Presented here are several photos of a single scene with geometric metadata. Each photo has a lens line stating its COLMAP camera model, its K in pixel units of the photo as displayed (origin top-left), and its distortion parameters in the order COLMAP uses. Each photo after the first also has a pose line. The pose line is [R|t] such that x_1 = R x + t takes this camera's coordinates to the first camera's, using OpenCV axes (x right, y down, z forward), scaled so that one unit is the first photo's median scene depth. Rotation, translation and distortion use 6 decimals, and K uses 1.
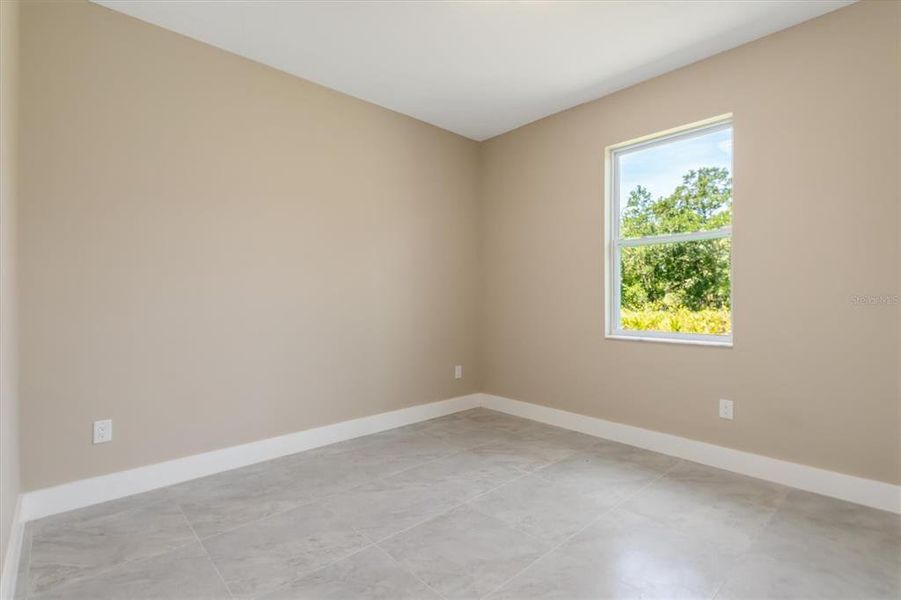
lens RADIAL K [[428.3, 0, 446.6], [0, 428.3, 293.9], [0, 0, 1]] dist [0.019306, -0.011437]
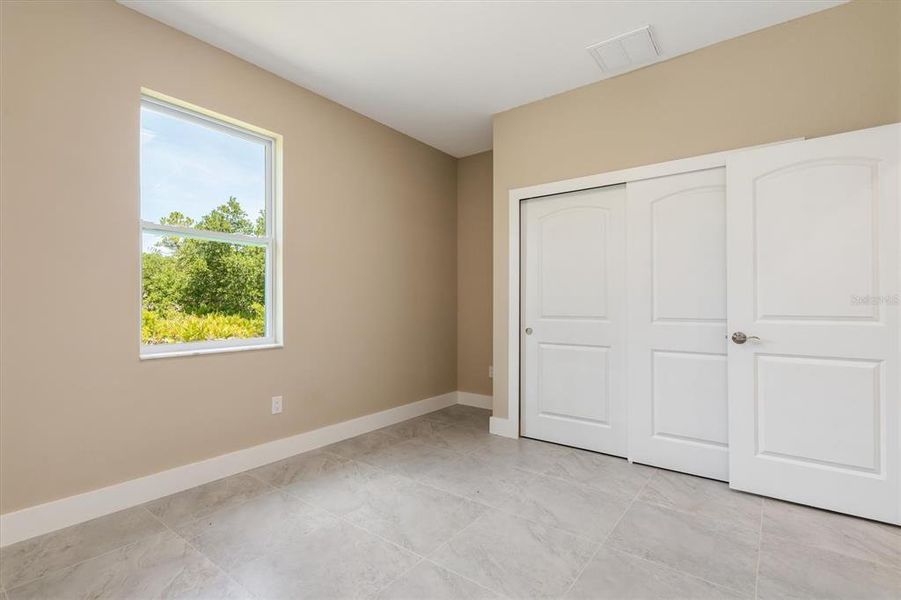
lens RADIAL K [[428.3, 0, 446.6], [0, 428.3, 293.9], [0, 0, 1]] dist [0.019306, -0.011437]
pose [[-0.161865, 0.019324, 0.986624, -0.524561], [-0.004195, 0.999786, -0.020270, 0.010168], [-0.986804, -0.007420, -0.161749, 0.804557]]
